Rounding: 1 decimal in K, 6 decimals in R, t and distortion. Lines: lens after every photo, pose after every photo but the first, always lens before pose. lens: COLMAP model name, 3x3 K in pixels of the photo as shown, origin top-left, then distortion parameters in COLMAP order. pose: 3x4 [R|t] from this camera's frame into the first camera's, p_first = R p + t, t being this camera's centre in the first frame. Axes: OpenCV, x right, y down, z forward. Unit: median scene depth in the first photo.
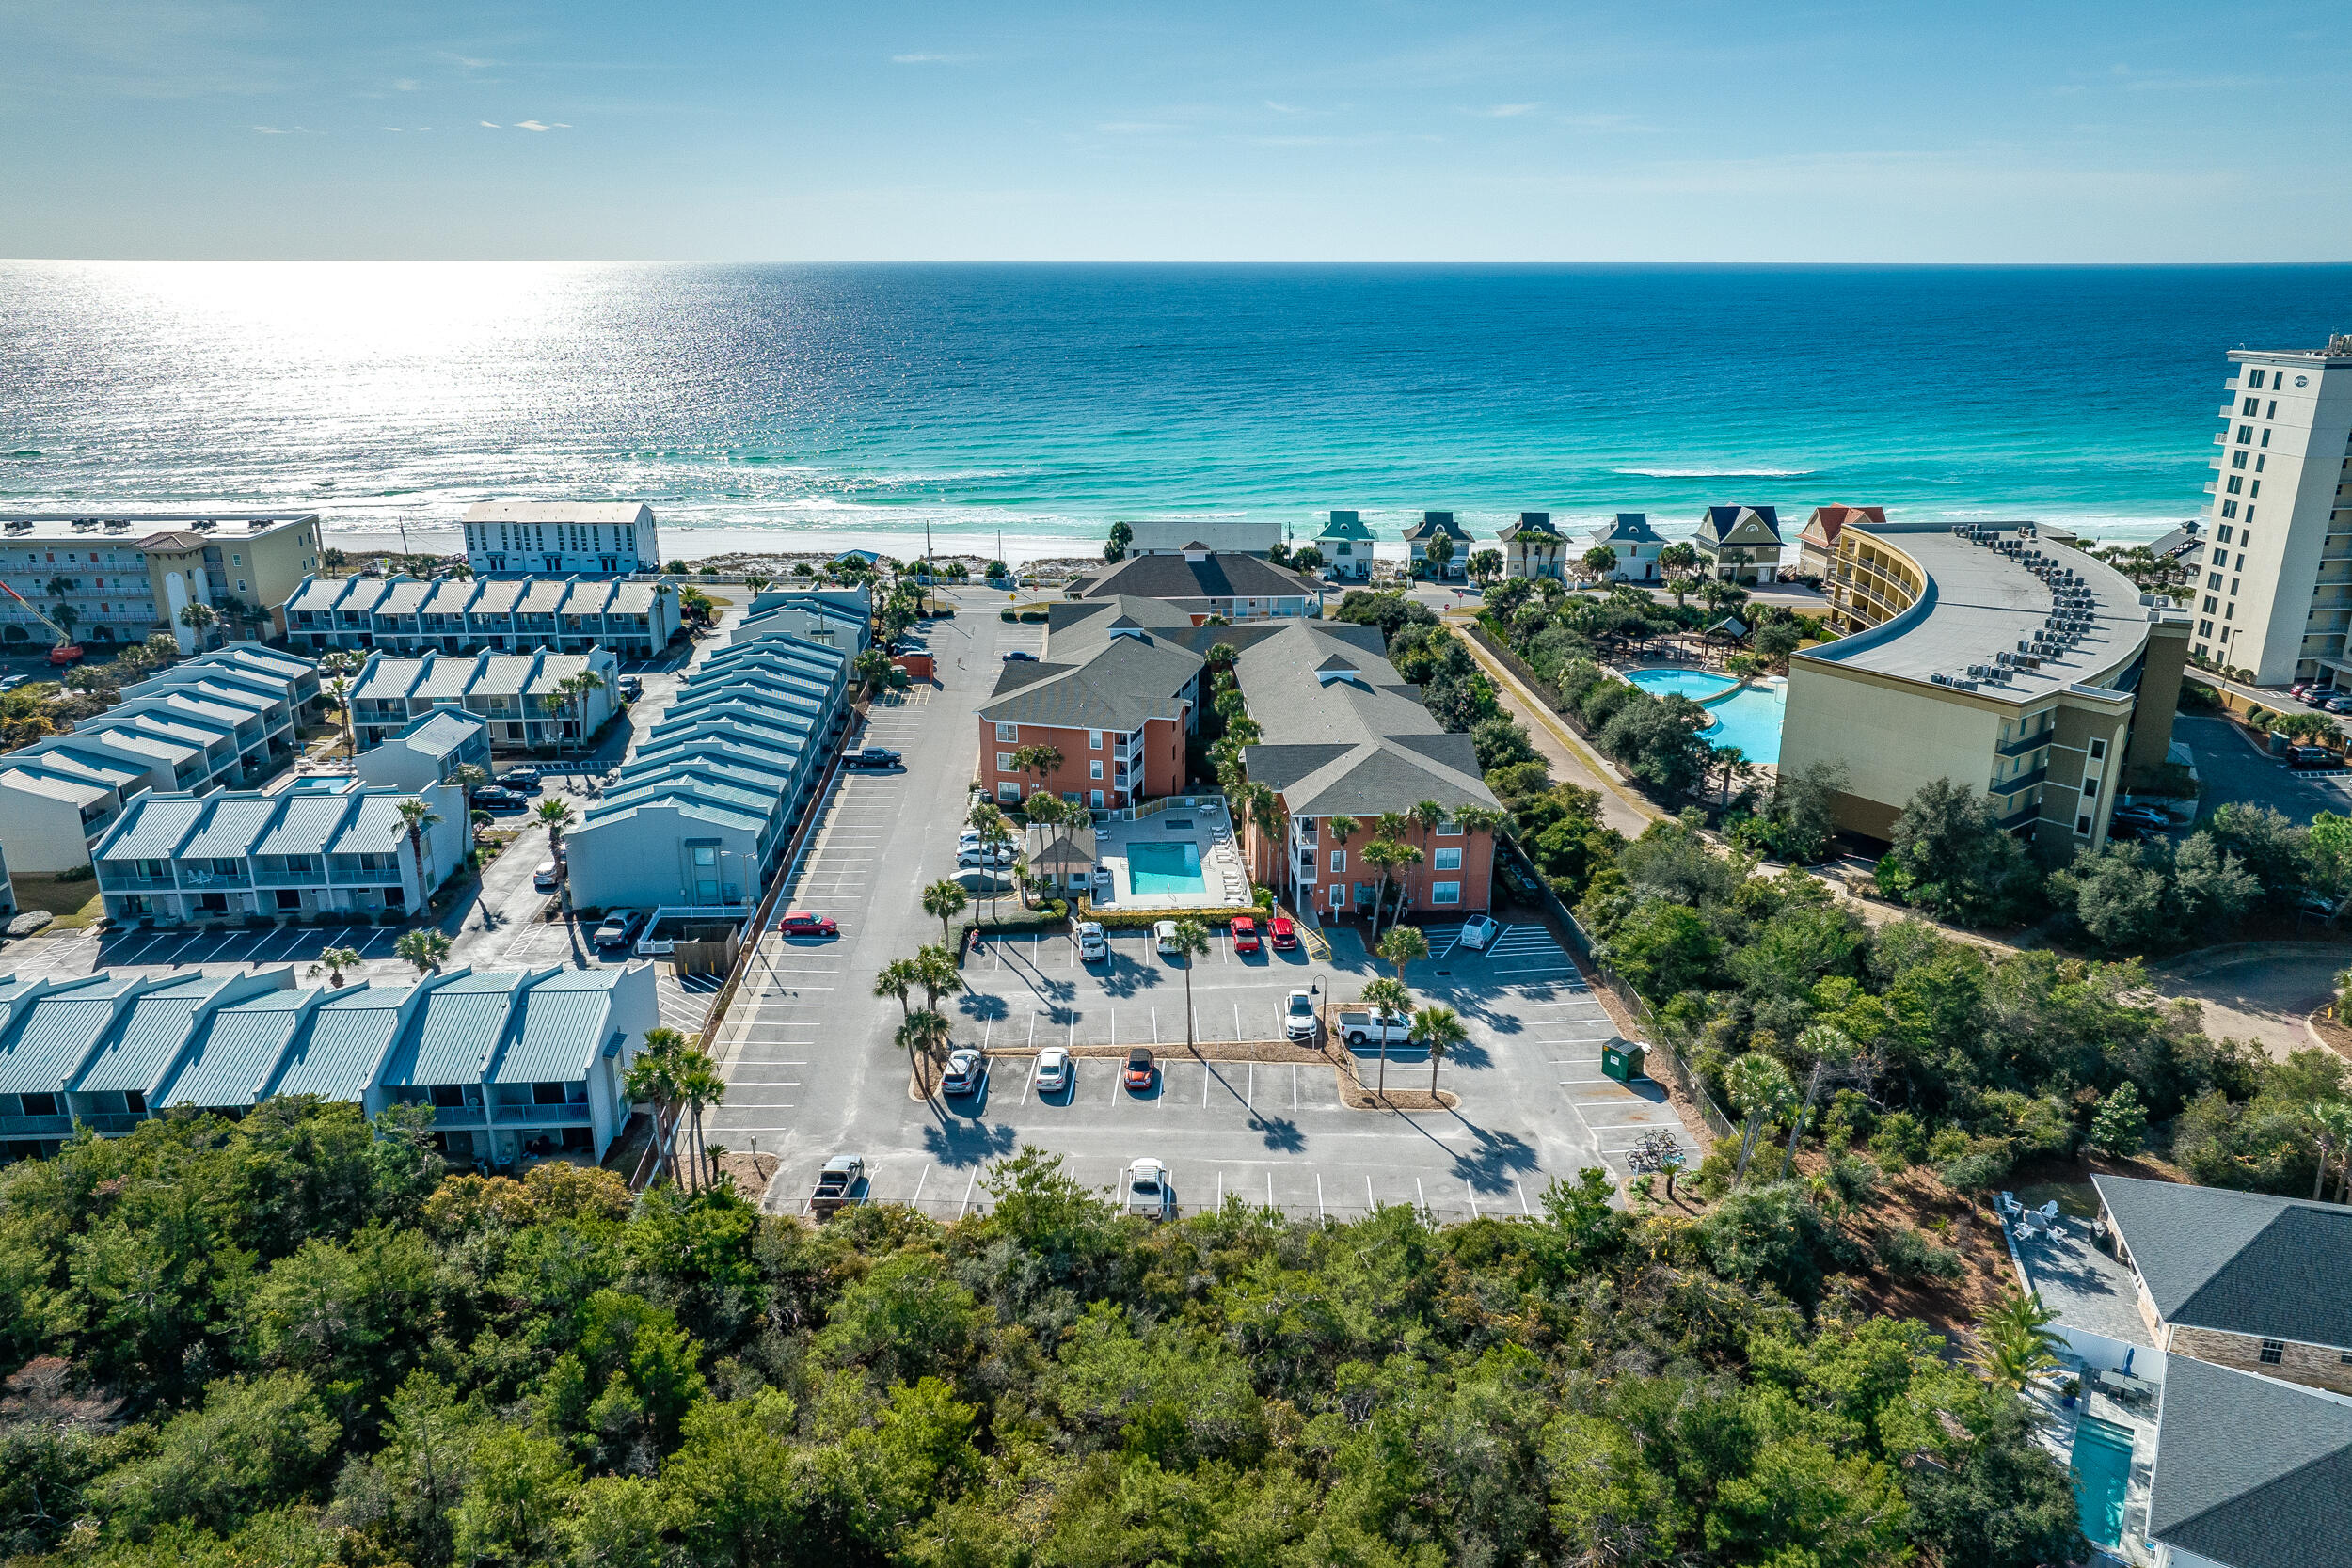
lens RADIAL K [[1676.4, 0, 1176.7], [0, 1676.4, 835.3], [0, 0, 1]] dist [0.007157, -0.000581]
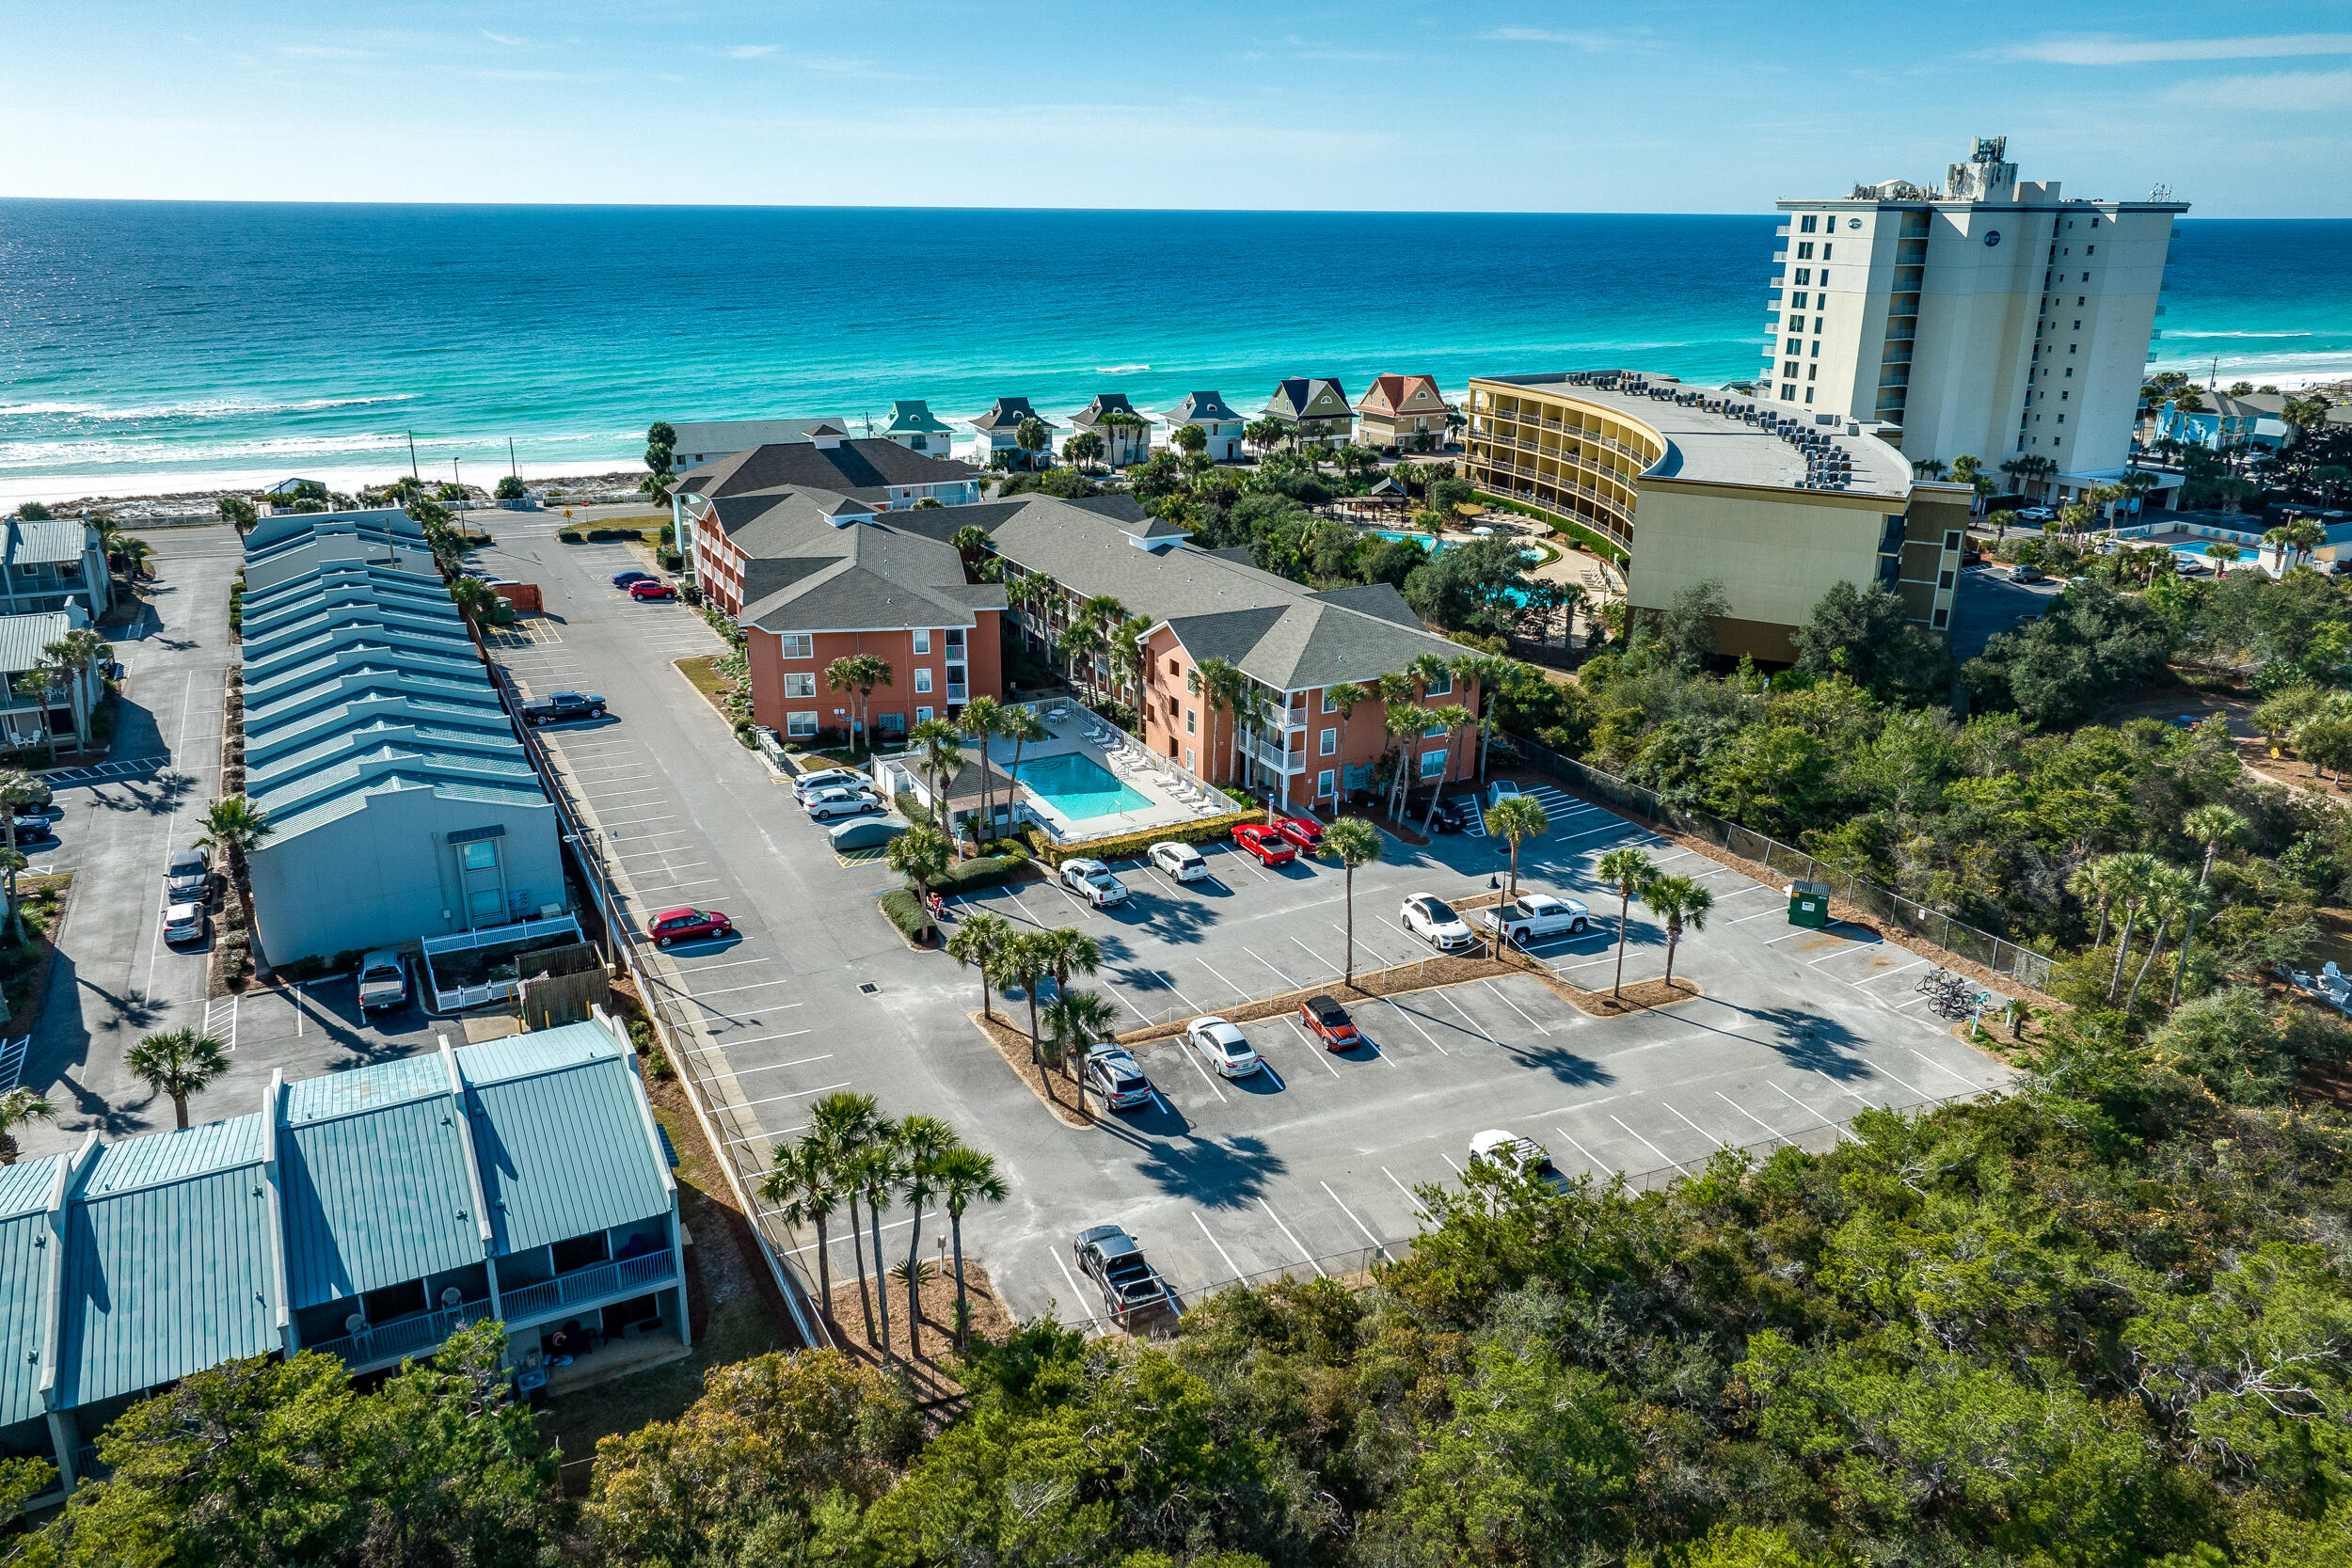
lens RADIAL K [[1656.8, 0, 1176.0], [0, 1656.8, 784.0], [0, 0, 1]] dist [-0.003502, -0.002024]
pose [[0.902674, -0.133553, 0.409076, -0.297948], [0.134439, 0.990561, 0.026738, 0.004379], [-0.408785, 0.030860, 0.912109, 0.285312]]
